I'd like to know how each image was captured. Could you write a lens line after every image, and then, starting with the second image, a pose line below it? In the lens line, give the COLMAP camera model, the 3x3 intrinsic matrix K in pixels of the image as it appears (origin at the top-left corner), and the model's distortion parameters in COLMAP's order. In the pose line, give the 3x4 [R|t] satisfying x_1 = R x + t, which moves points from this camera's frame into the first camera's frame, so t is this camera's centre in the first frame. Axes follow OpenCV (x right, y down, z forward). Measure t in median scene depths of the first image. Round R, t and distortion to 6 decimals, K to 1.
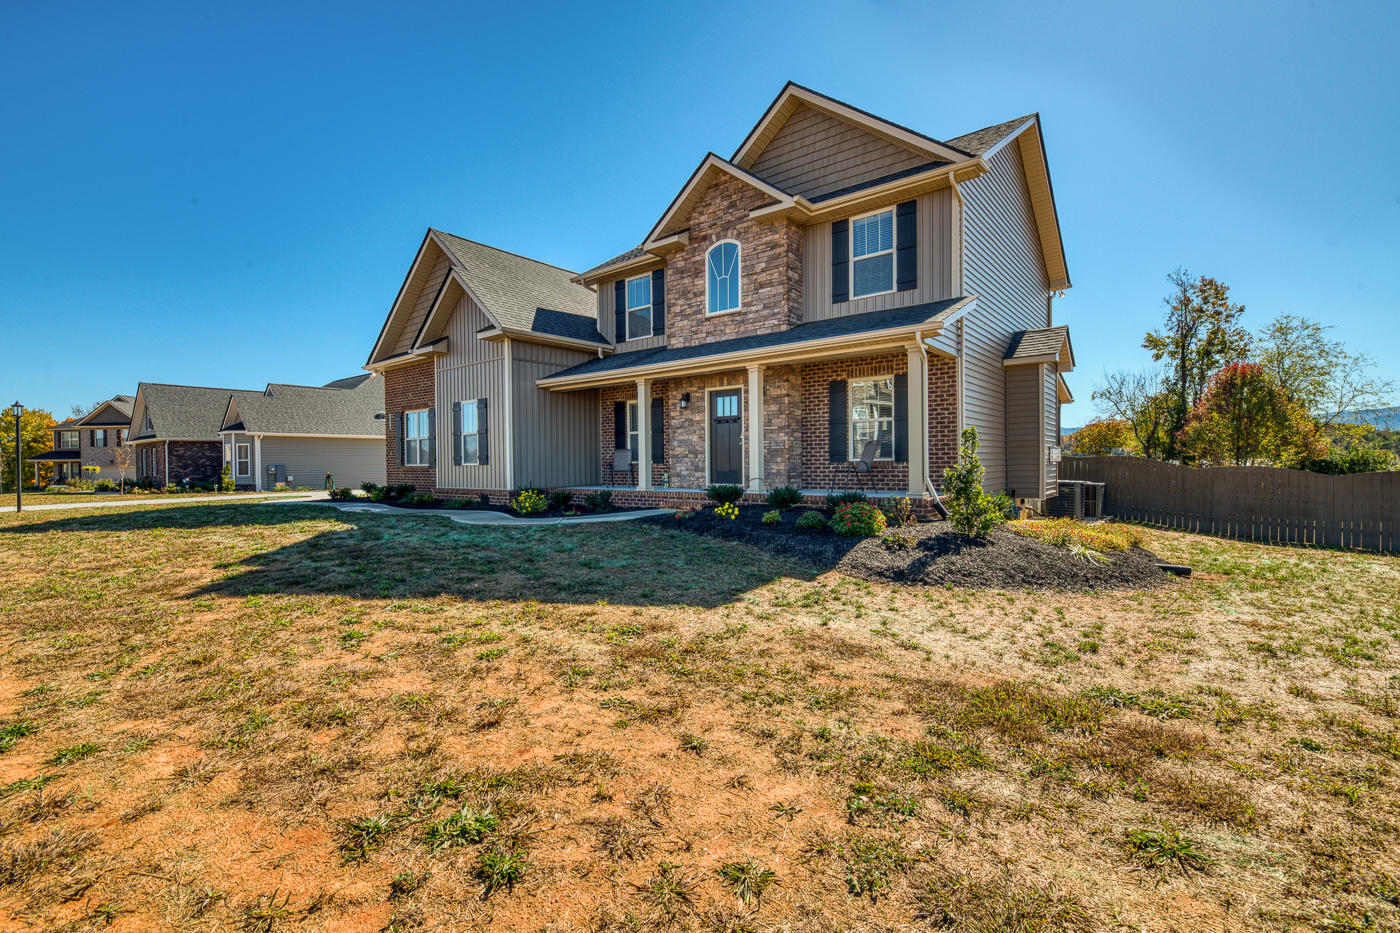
lens RADIAL K [[627.4, 0, 688.4], [0, 627.4, 469.0], [0, 0, 1]] dist [-0.000979, 0.000357]
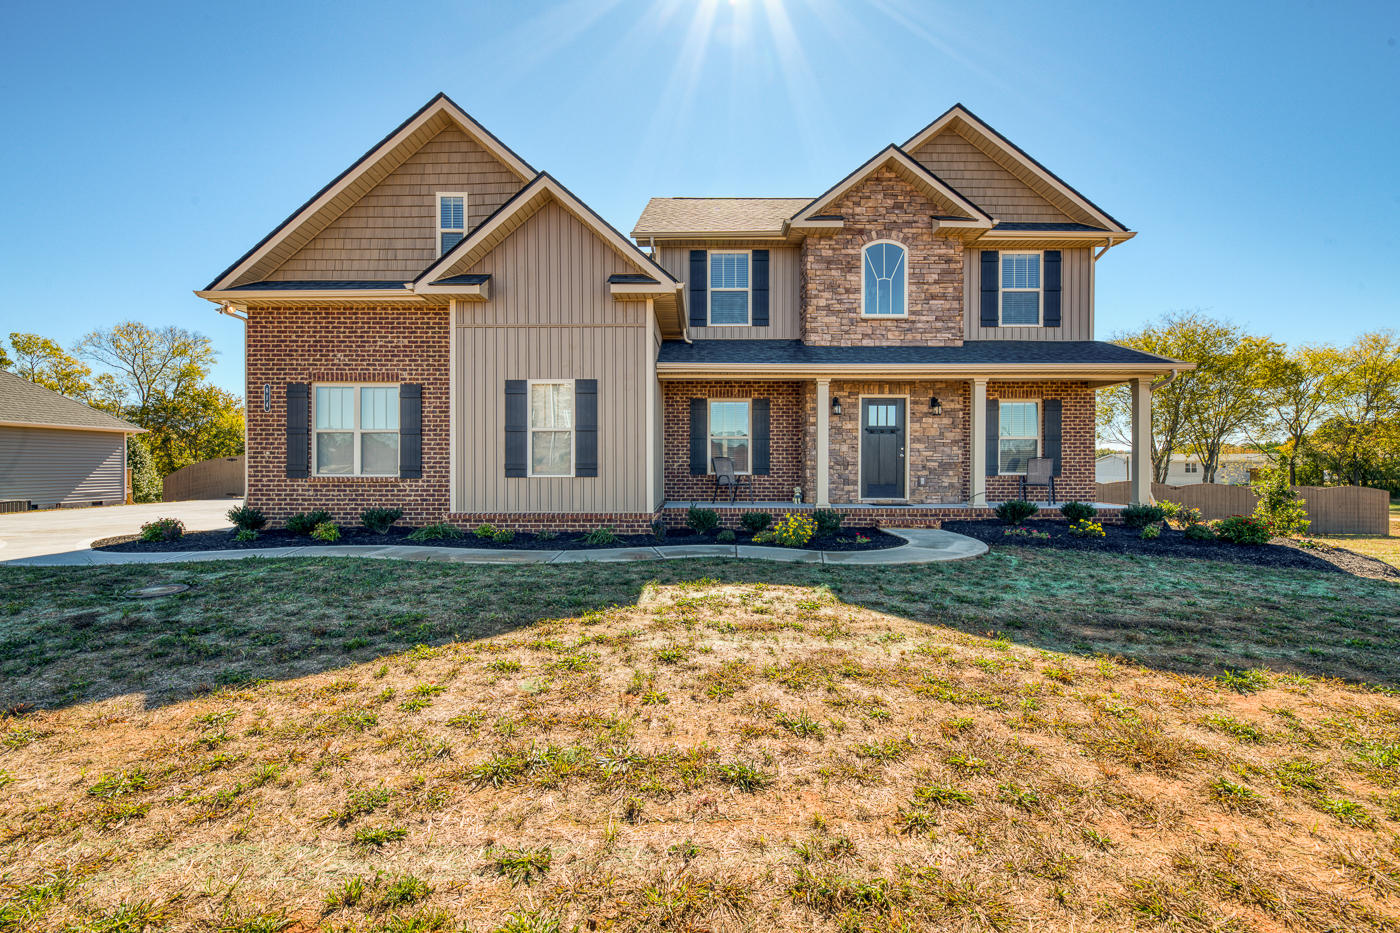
lens RADIAL K [[627.4, 0, 699.0], [0, 627.4, 468.6], [0, 0, 1]] dist [-0.000979, 0.000357]
pose [[0.772655, 0.007839, 0.634778, -0.743828], [-0.002650, 0.999955, -0.009124, -0.010923], [-0.634821, 0.005368, 0.772641, 0.442068]]
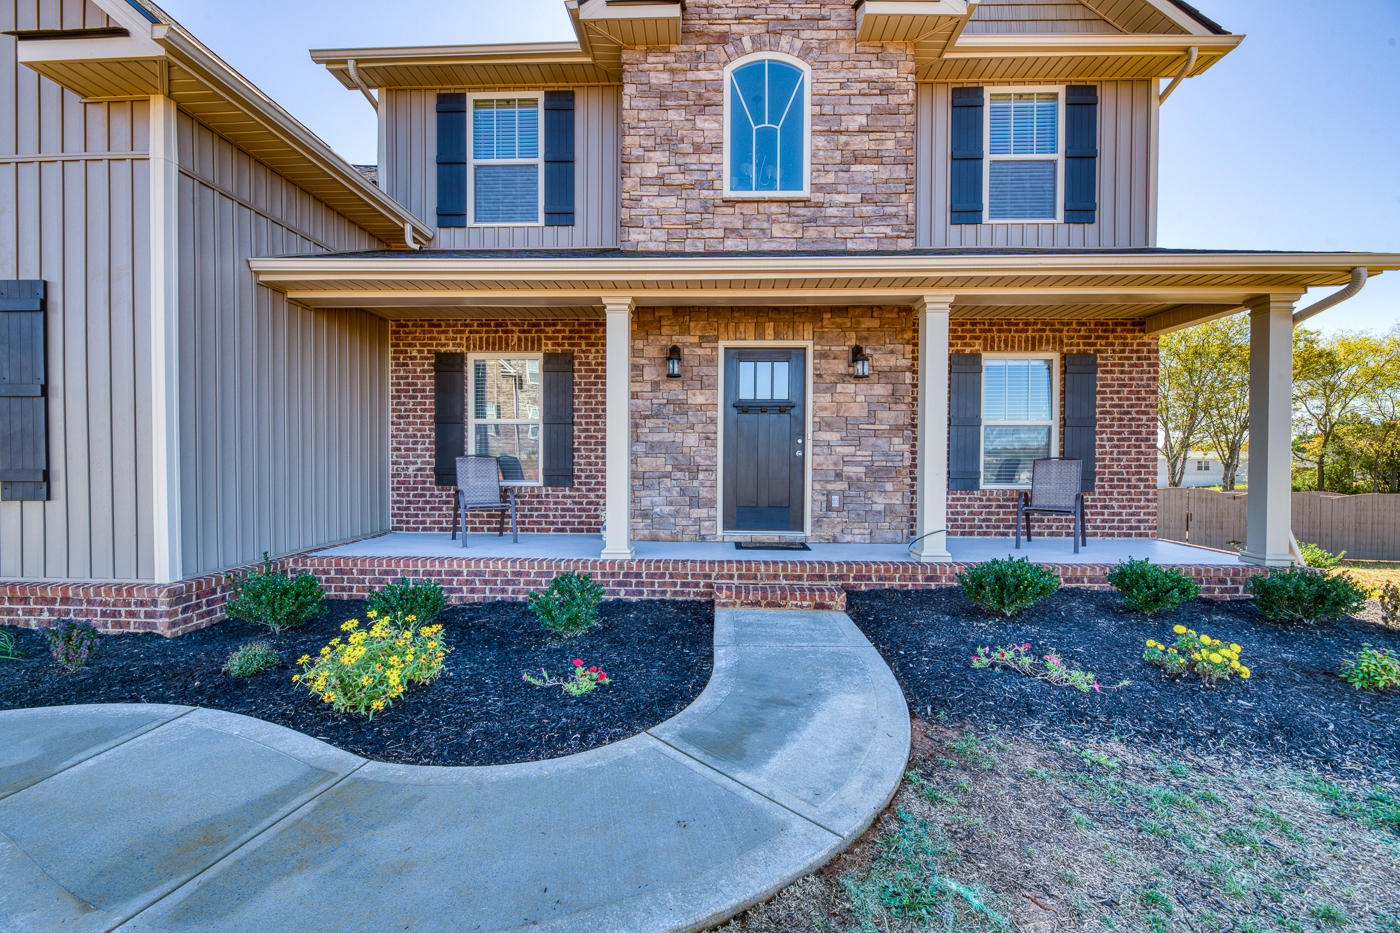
lens RADIAL K [[585.4, 0, 703.9], [0, 585.4, 467.8], [0, 0, 1]] dist [-0.001419, -0.000293]
pose [[0.789609, 0.006107, 0.613580, -0.269552], [-0.006653, 0.999977, -0.001391, -0.027099], [-0.613575, -0.002984, 0.789631, 0.644683]]
